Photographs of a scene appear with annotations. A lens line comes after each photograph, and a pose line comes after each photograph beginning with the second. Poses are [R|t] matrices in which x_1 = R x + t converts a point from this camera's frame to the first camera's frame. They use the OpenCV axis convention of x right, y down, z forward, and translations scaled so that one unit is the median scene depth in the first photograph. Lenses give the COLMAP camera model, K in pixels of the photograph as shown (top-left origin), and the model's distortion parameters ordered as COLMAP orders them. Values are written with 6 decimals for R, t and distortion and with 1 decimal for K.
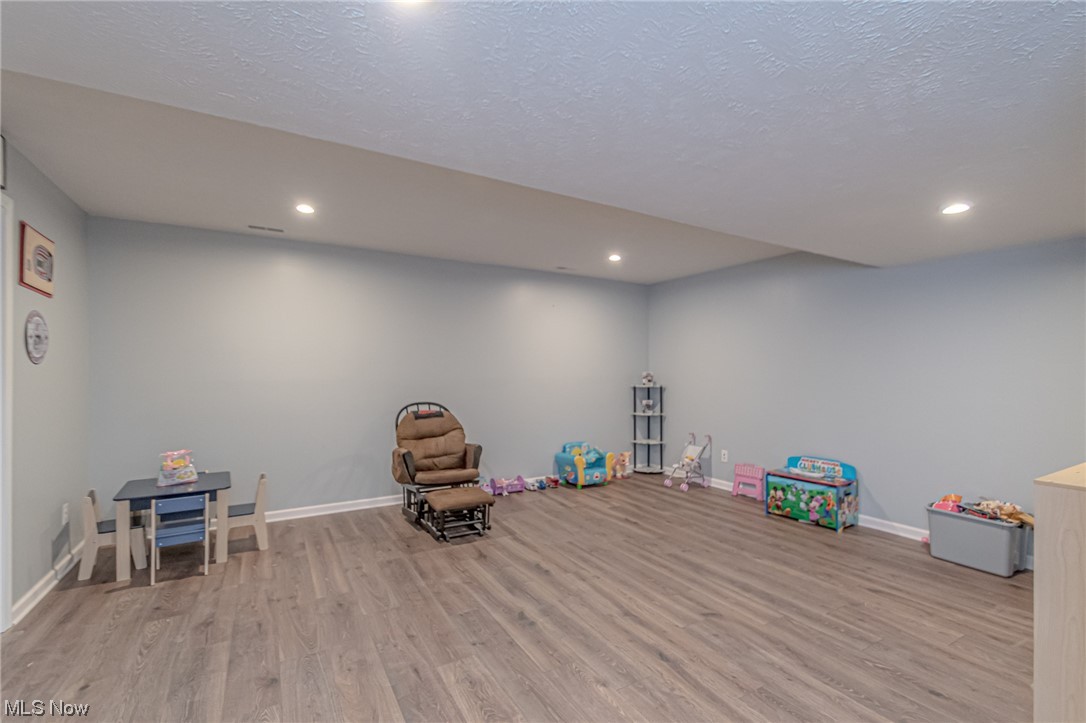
lens RADIAL K [[476.3, 0, 541.6], [0, 476.3, 373.4], [0, 0, 1]] dist [0.004735, -0.000262]
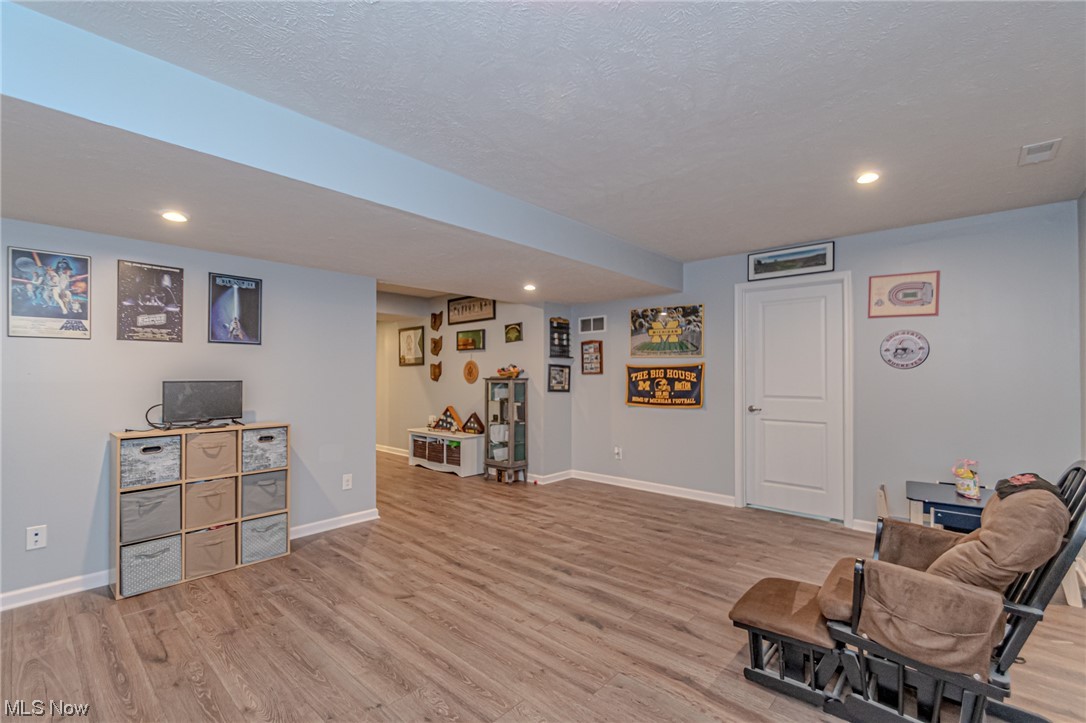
lens RADIAL K [[476.3, 0, 541.6], [0, 476.3, 373.4], [0, 0, 1]] dist [0.004735, -0.000262]
pose [[-0.952972, -0.003164, -0.303042, 0.291386], [-0.003776, 0.999992, 0.001432, -0.003389], [0.303035, 0.002509, -0.952976, 1.586029]]
